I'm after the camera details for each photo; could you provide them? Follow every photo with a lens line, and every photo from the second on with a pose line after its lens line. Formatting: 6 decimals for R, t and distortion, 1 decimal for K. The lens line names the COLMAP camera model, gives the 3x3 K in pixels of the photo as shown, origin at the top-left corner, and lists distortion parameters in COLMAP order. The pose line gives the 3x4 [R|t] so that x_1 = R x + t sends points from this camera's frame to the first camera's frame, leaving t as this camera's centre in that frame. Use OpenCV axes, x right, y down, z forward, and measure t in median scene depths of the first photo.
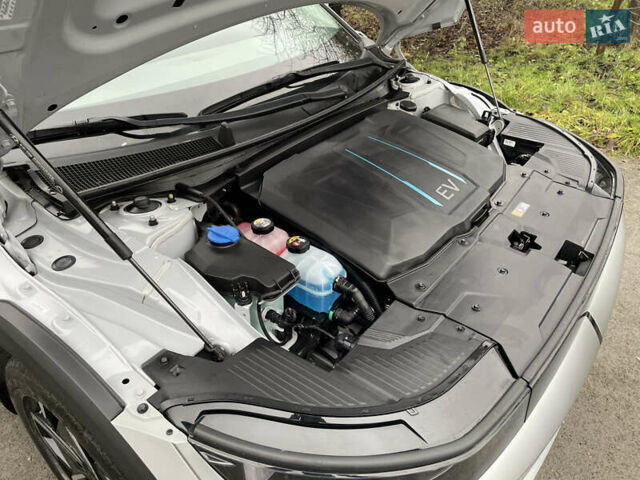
lens RADIAL K [[483.0, 0, 318.6], [0, 483.0, 238.3], [0, 0, 1]] dist [0.091392, -0.114416]
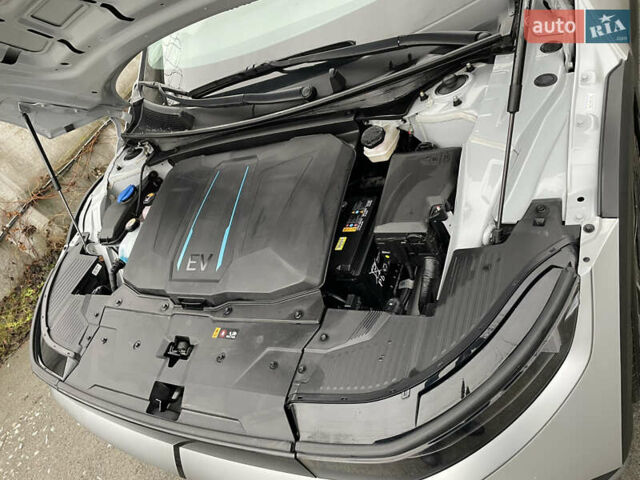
lens RADIAL K [[483.0, 0, 318.6], [0, 483.0, 238.3], [0, 0, 1]] dist [0.091392, -0.114416]
pose [[0.215250, 0.597981, -0.772066, 0.911609], [-0.091777, 0.799486, 0.593632, -0.647734], [0.972237, -0.056921, 0.226970, 0.880506]]
